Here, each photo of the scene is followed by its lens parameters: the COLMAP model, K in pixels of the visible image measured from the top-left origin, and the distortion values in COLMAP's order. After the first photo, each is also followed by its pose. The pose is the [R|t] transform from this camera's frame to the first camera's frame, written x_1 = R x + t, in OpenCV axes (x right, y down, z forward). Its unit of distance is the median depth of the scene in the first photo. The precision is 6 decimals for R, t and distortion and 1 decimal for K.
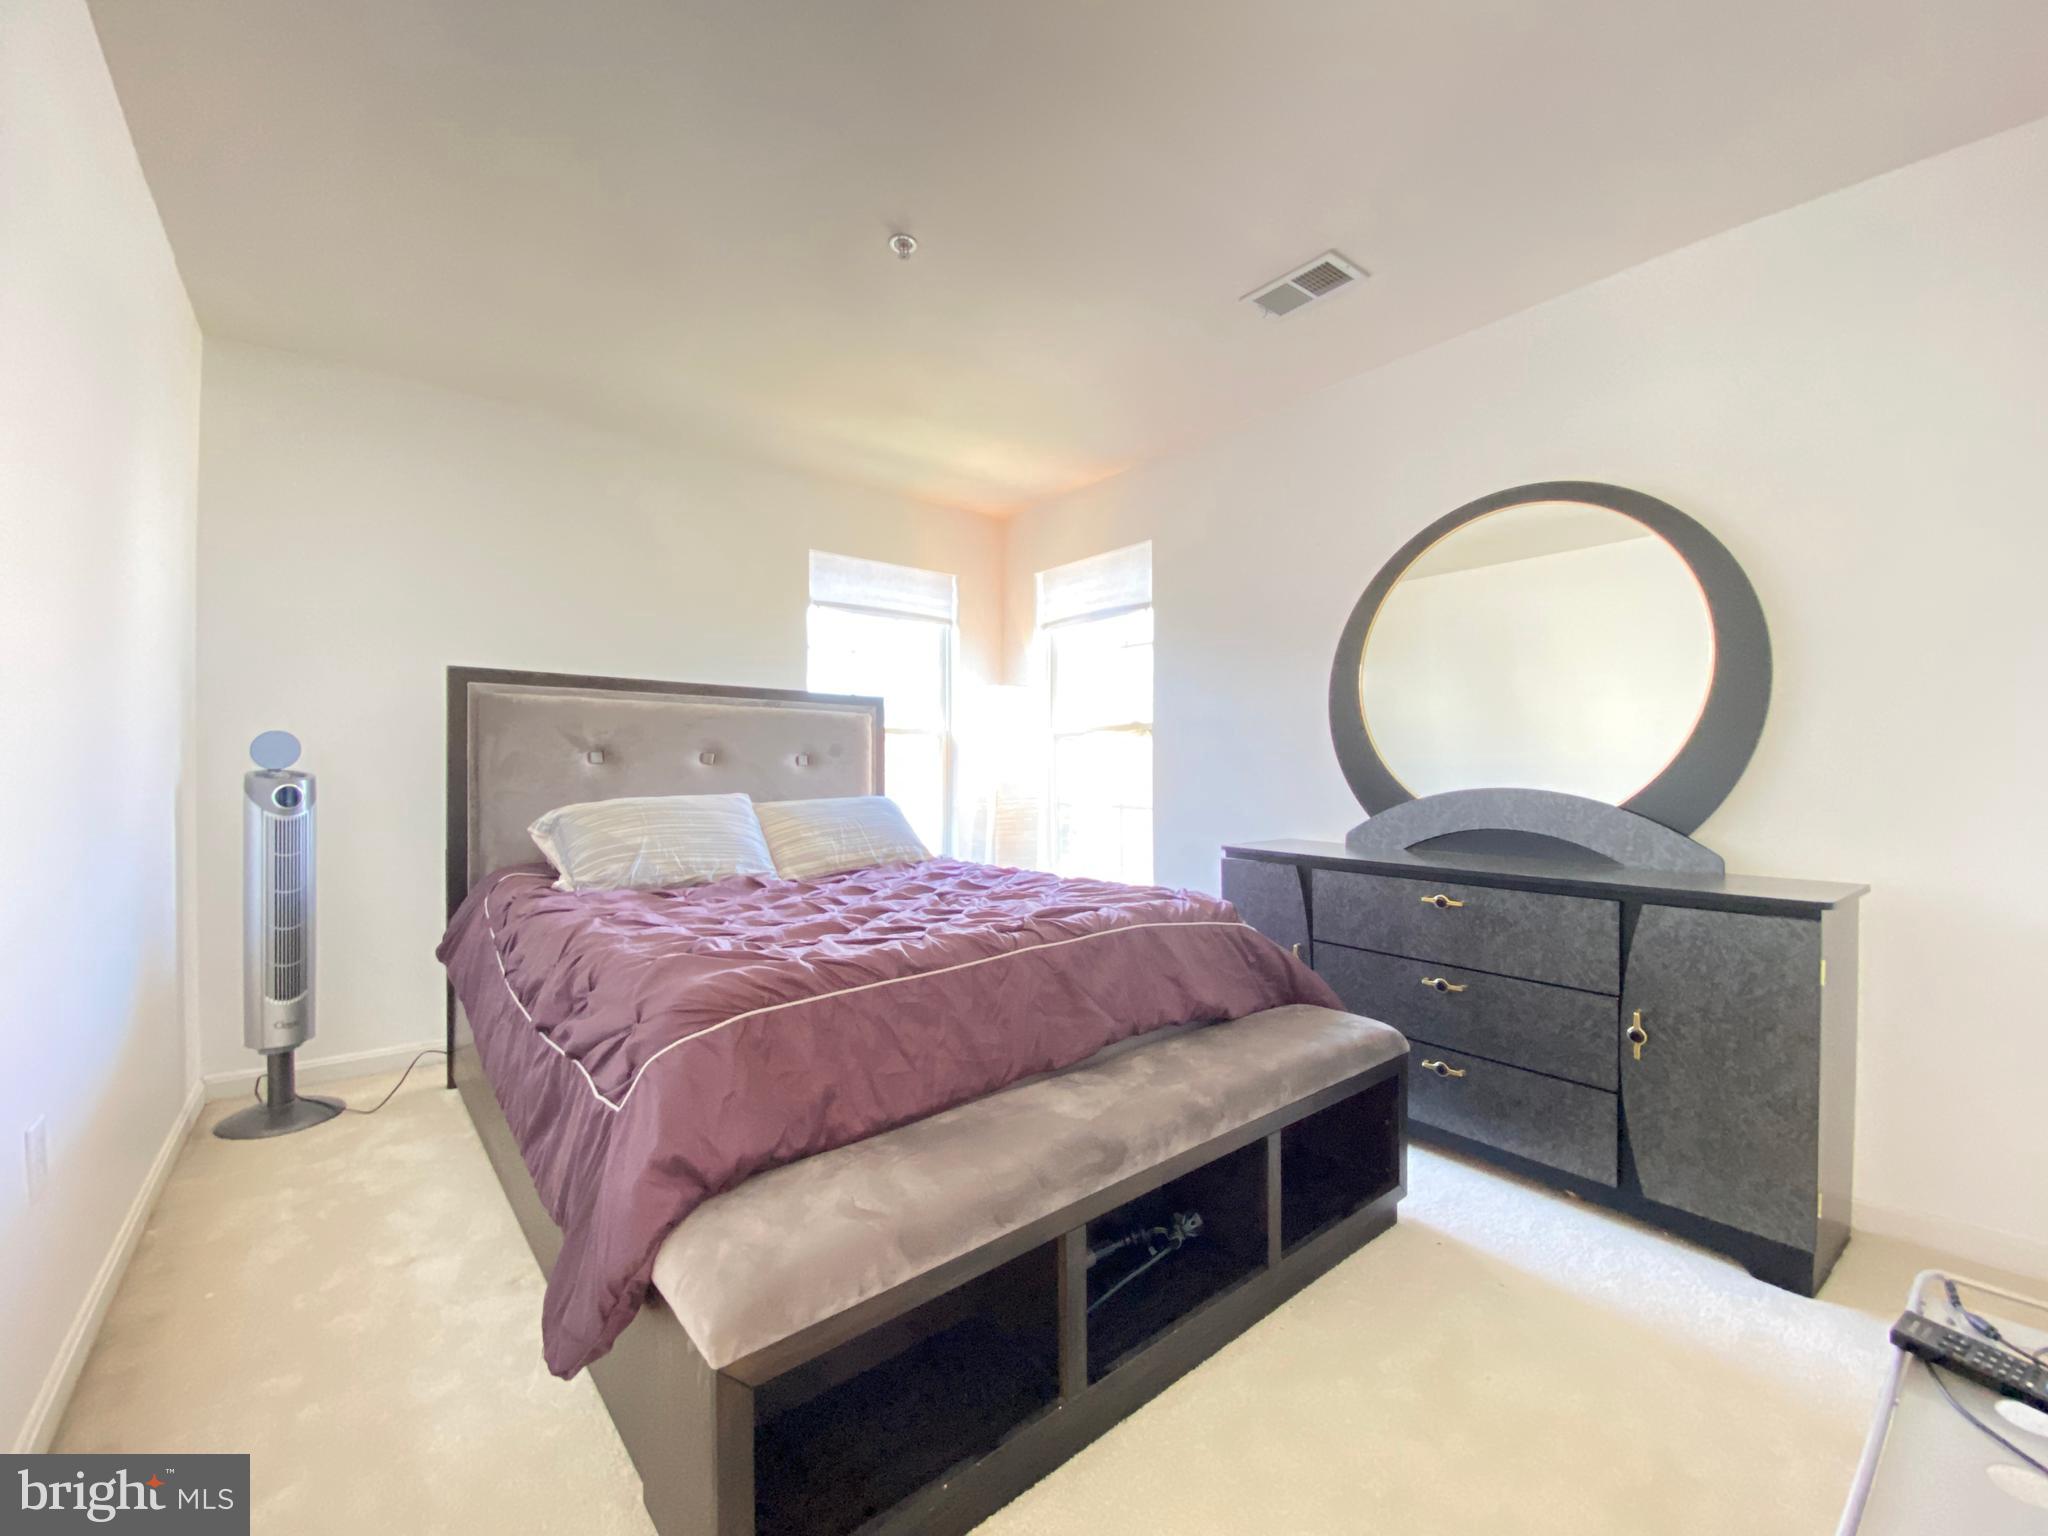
lens RADIAL K [[835.1, 0, 1017.4], [0, 835.1, 771.9], [0, 0, 1]] dist [0.013462, -0.016973]
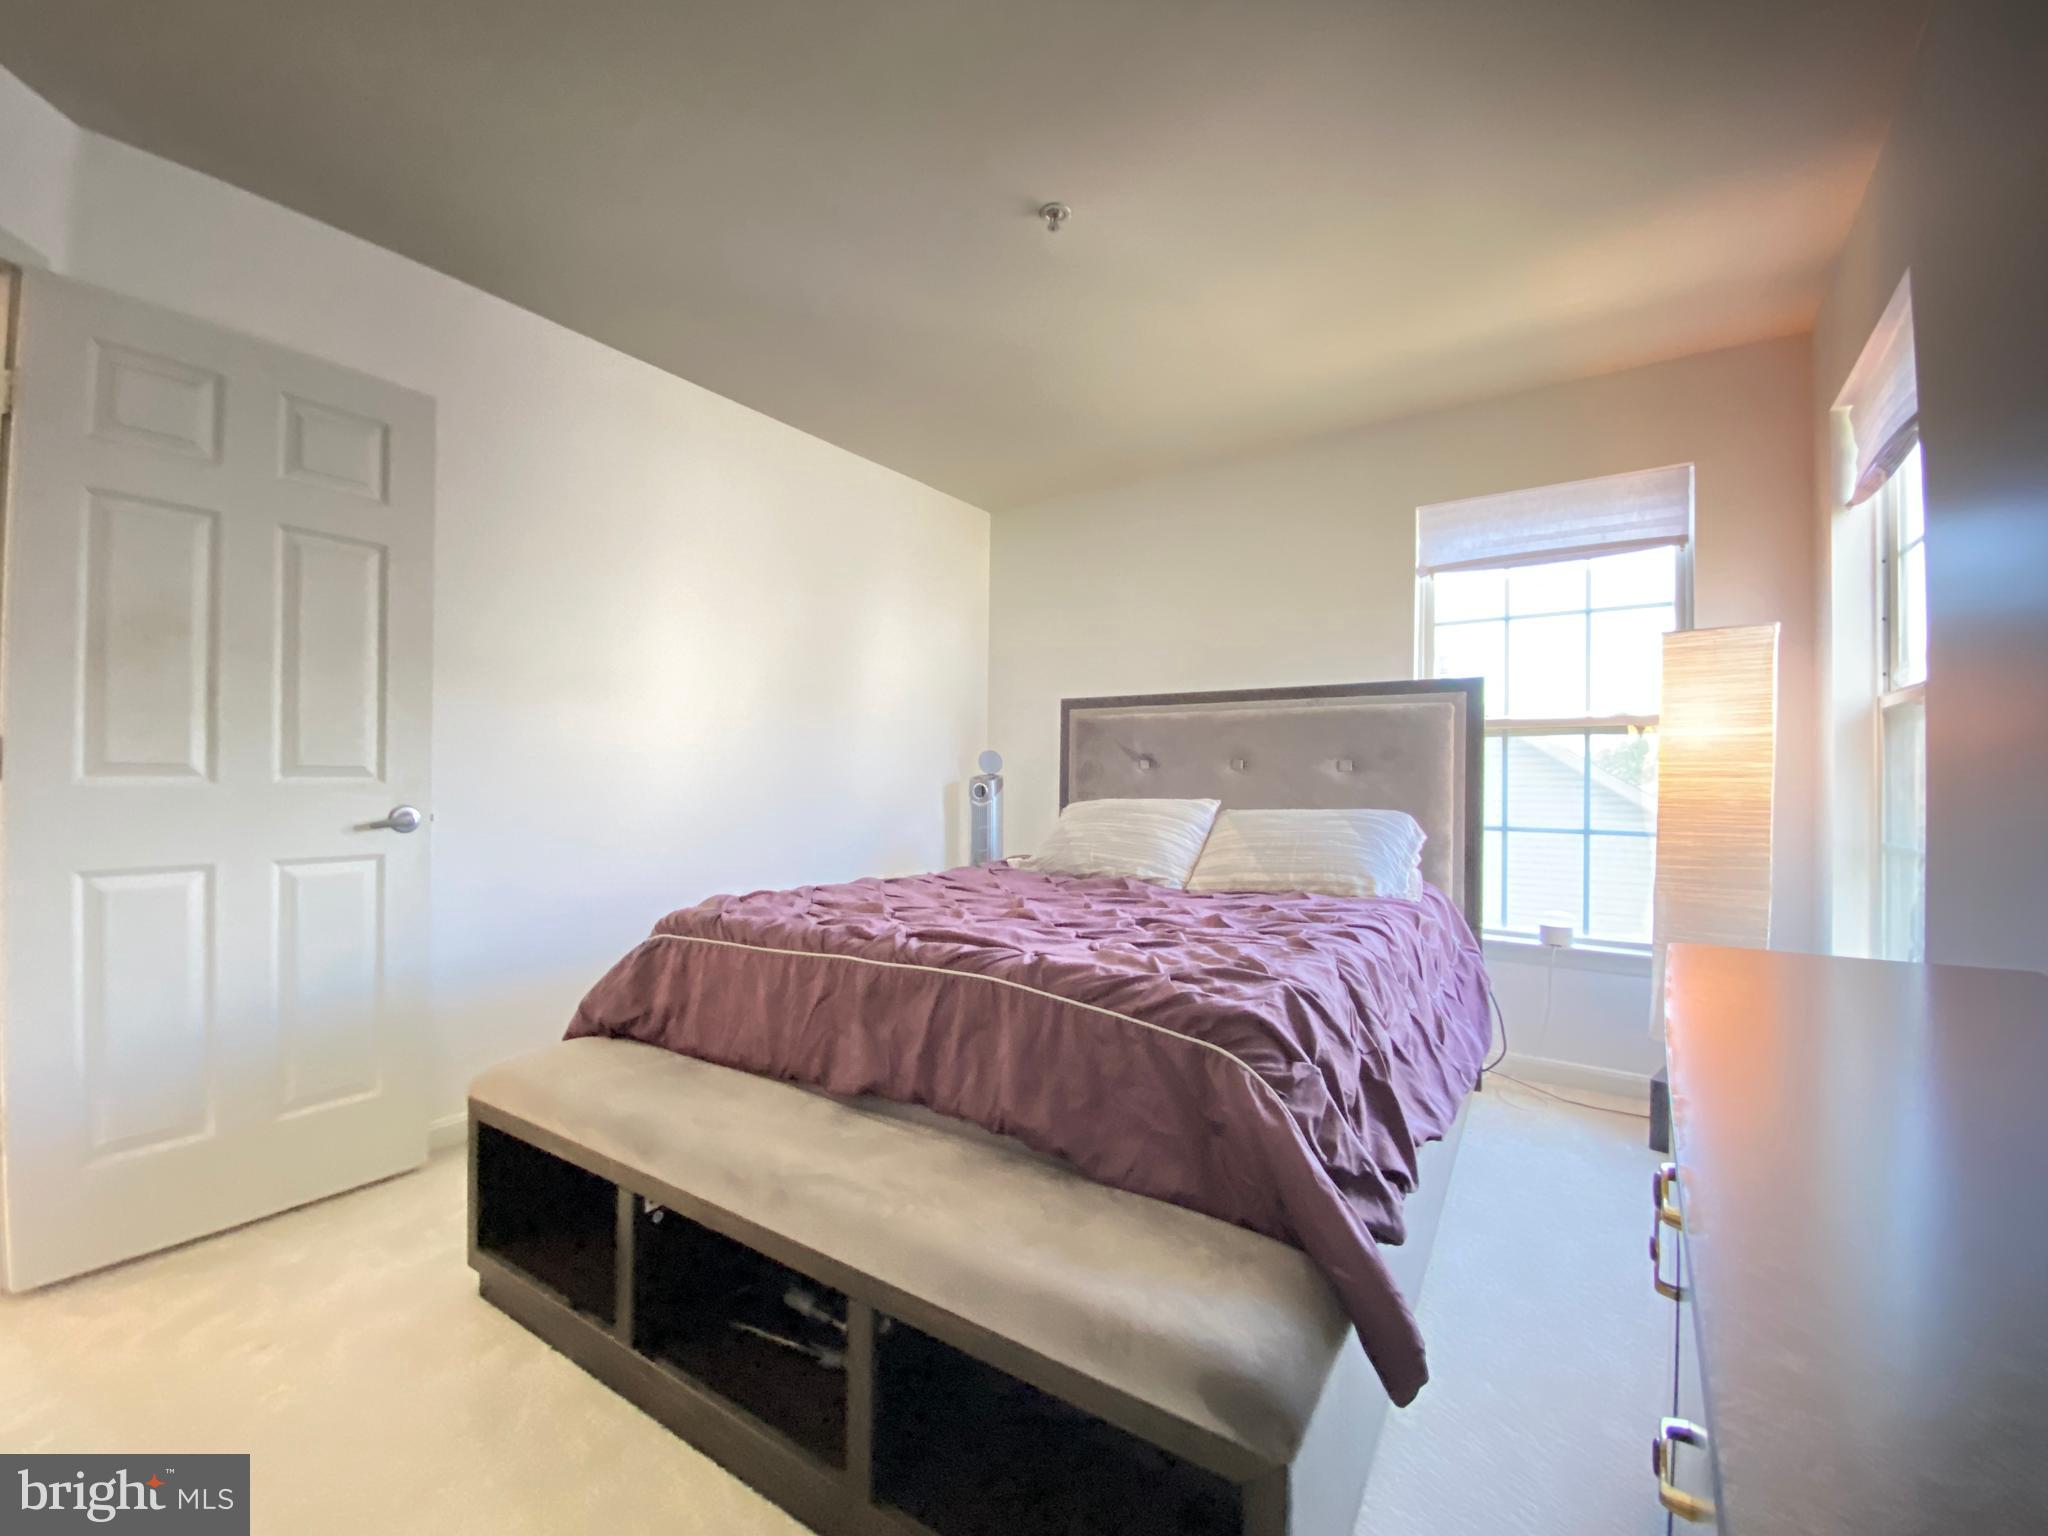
lens RADIAL K [[835.1, 0, 1017.4], [0, 835.1, 771.9], [0, 0, 1]] dist [0.013462, -0.016973]
pose [[0.290033, -0.007275, -0.956989, 0.544579], [-0.004925, 0.999947, -0.009095, 0.002994], [0.957004, 0.007351, 0.289982, 0.502832]]
